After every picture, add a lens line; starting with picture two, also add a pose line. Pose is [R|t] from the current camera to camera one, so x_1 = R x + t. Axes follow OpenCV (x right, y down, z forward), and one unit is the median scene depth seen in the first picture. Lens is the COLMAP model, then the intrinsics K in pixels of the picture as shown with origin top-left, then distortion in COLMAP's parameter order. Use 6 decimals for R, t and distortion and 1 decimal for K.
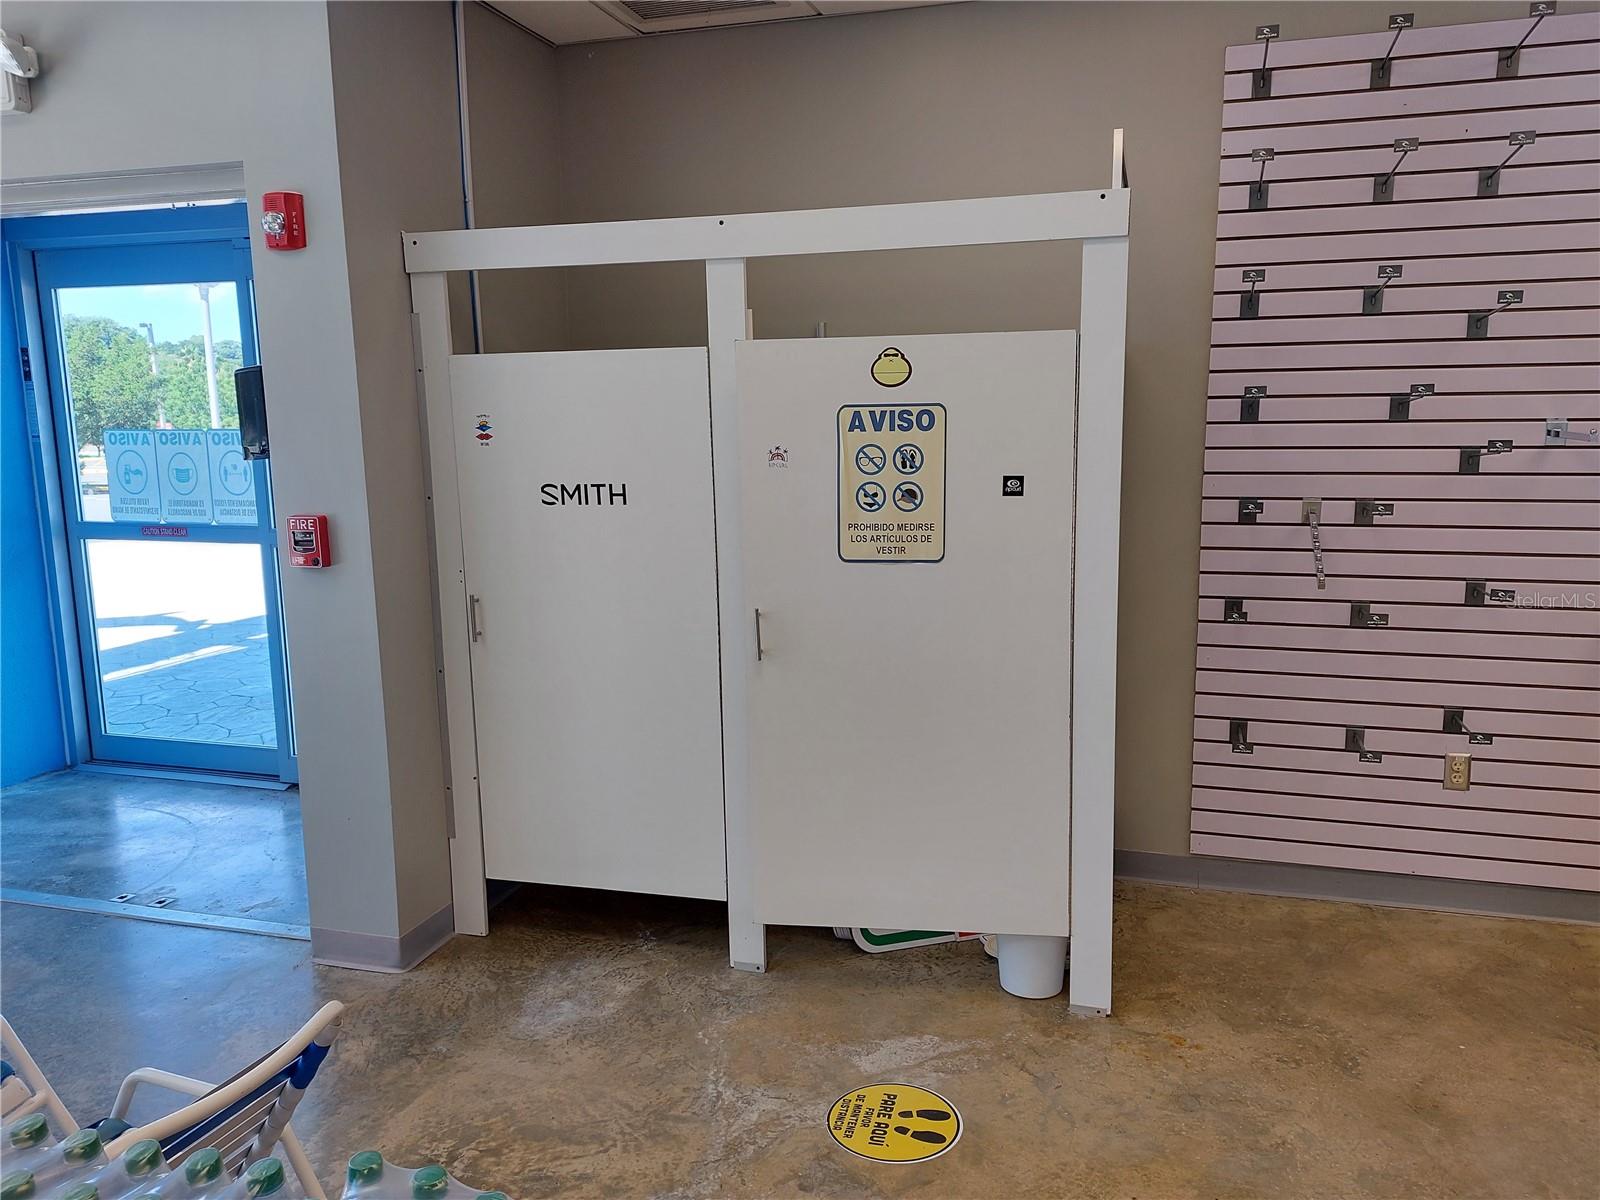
lens RADIAL K [[1178.4, 0, 800.0], [0, 1178.4, 600.0], [0, 0, 1]] dist [0.059355, -0.040853]
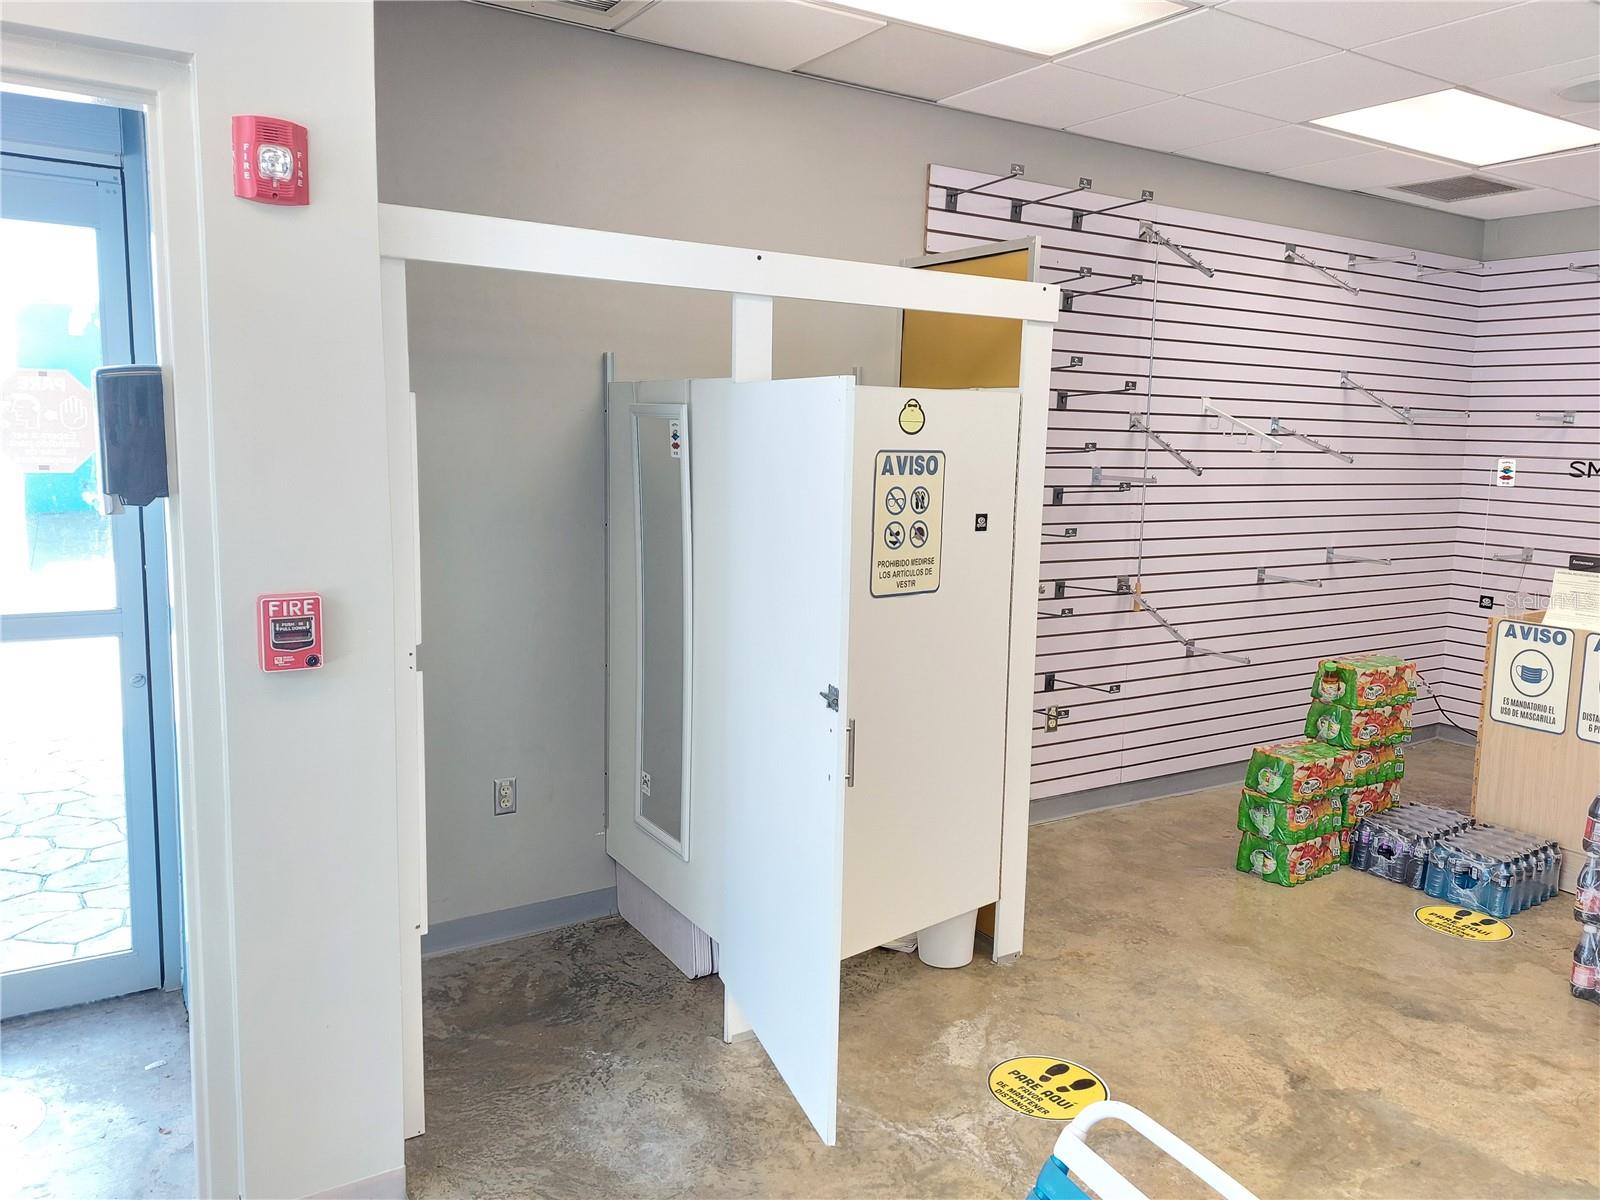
lens RADIAL K [[1199.6, 0, 809.7], [0, 1199.6, 587.1], [0, 0, 1]] dist [0.099362, -0.094562]
pose [[0.647618, -0.067757, 0.758947, -0.826592], [0.090578, 0.995822, 0.011613, -0.060988], [-0.756562, 0.061224, 0.651049, 0.353945]]
